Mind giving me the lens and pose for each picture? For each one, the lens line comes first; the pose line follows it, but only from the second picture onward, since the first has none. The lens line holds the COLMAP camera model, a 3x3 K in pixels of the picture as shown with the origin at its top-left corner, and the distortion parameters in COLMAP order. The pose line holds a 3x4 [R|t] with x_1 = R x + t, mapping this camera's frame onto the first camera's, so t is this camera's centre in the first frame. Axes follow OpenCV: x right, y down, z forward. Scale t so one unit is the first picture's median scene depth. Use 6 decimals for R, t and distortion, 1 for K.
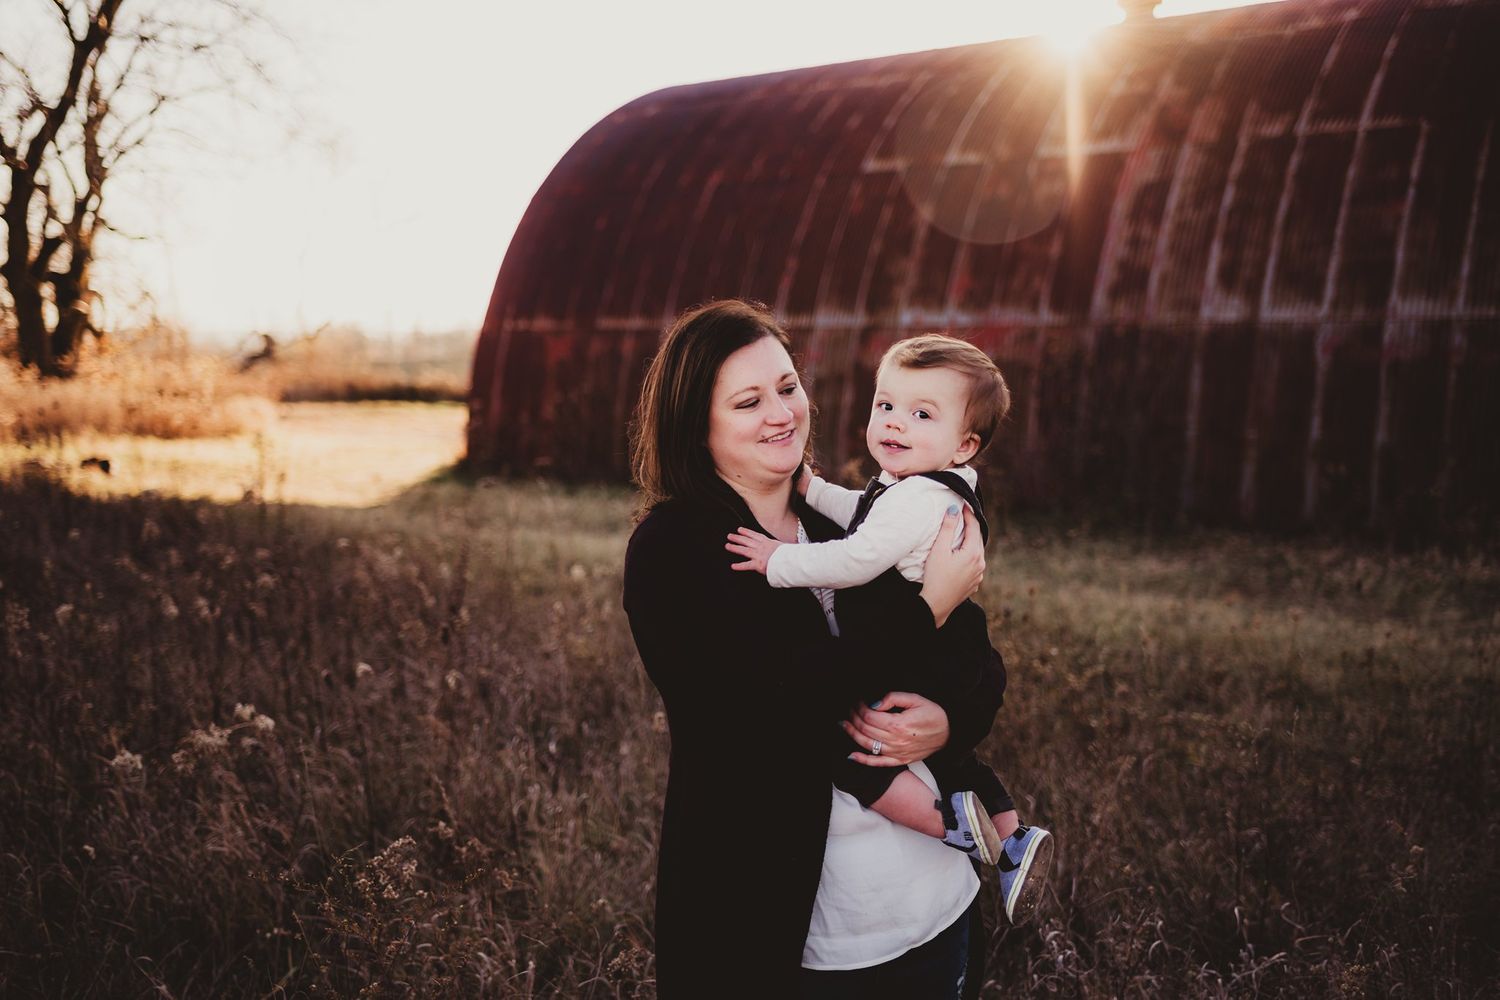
lens RADIAL K [[1557.7, 0, 750.0], [0, 1557.7, 500.0], [0, 0, 1]] dist [0.005719, 0.011532]
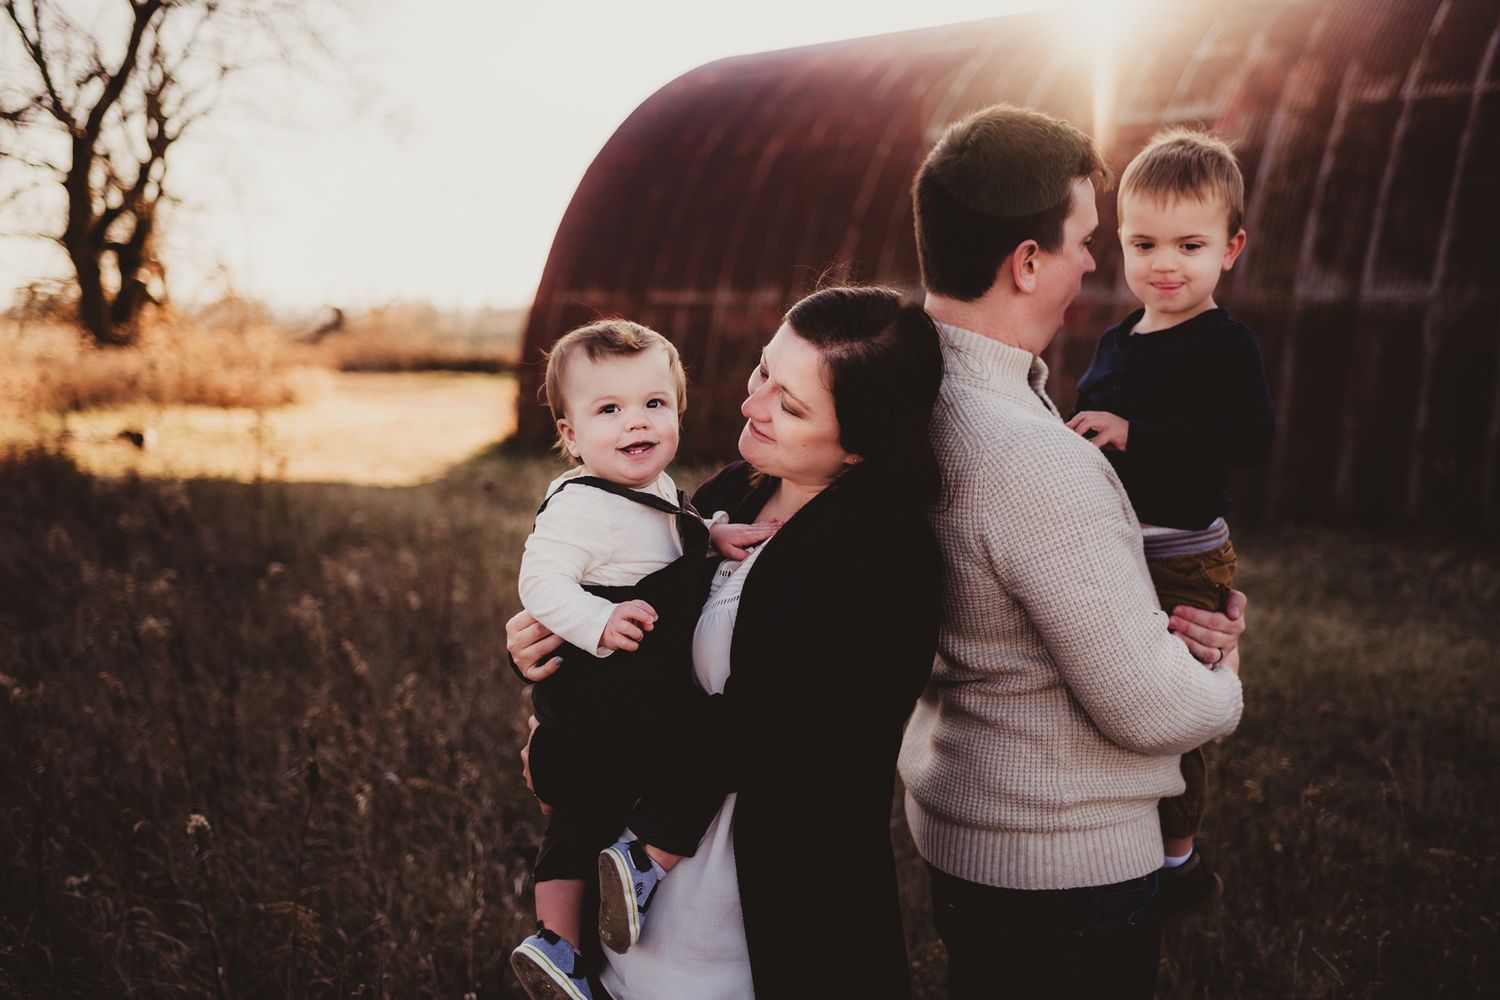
lens RADIAL K [[1477.9, 0, 750.0], [0, 1477.9, 500.0], [0, 0, 1]] dist [0.005711, 0.010569]
pose [[0.999206, 0.014907, -0.036946, -0.000253], [-0.014141, 0.999681, 0.020907, -0.009344], [0.037246, -0.020368, 0.999099, 0.103255]]
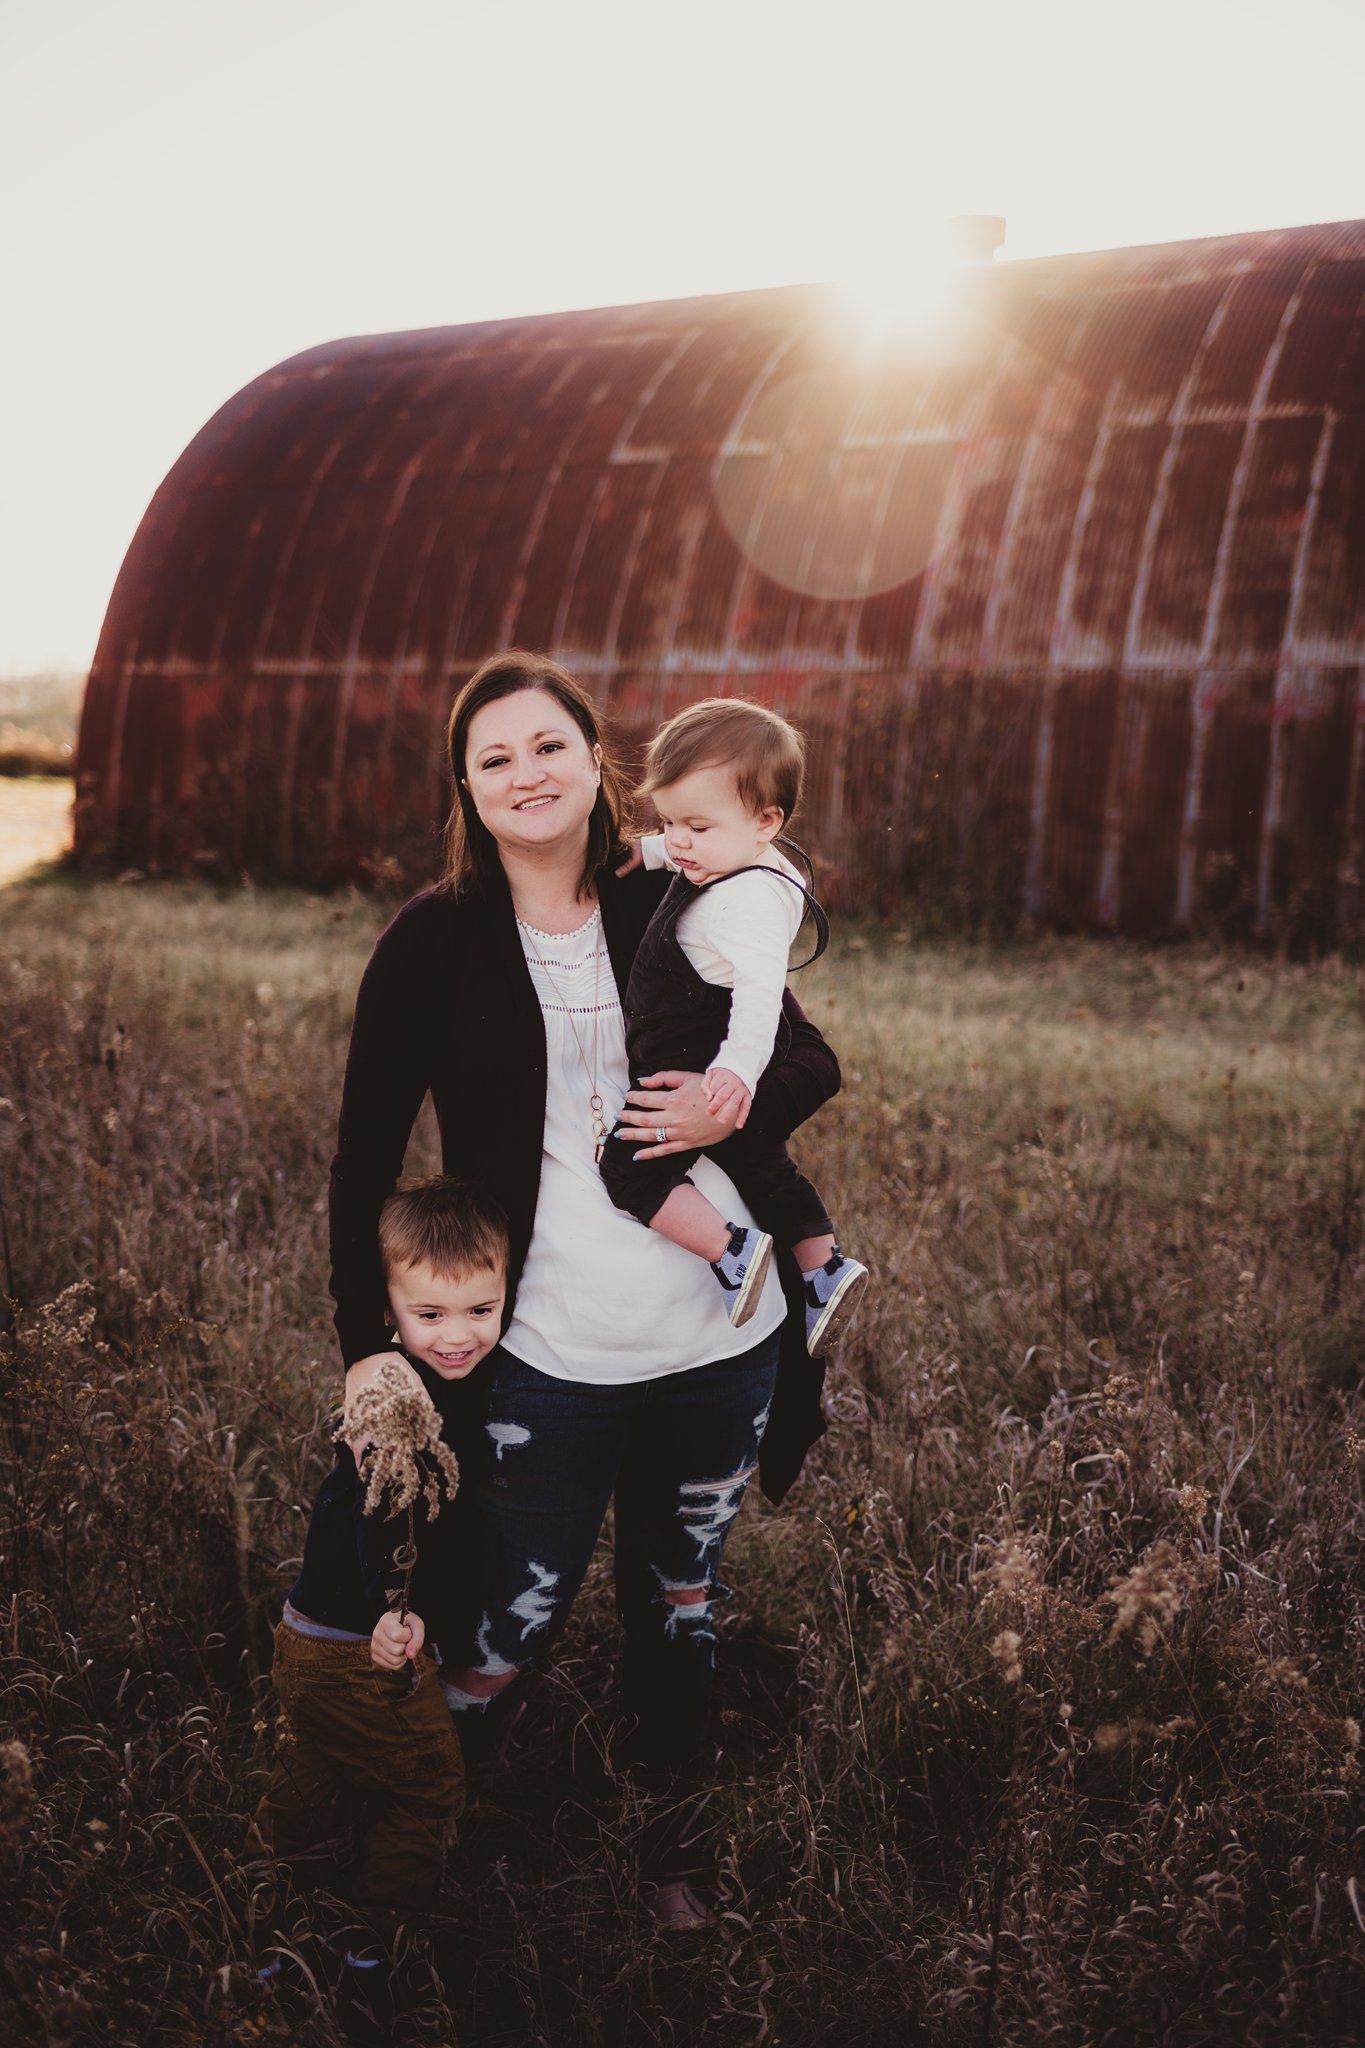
lens RADIAL K [[2103.6, 0, 706.3], [0, 2103.6, 1029.4], [0, 0, 1]] dist [0.014384, 0.010450]
pose [[0.993383, -0.015006, 0.113862, -0.001975], [0.008419, 0.998275, 0.058109, 0.002281], [-0.114537, -0.056766, 0.991796, -0.025915]]
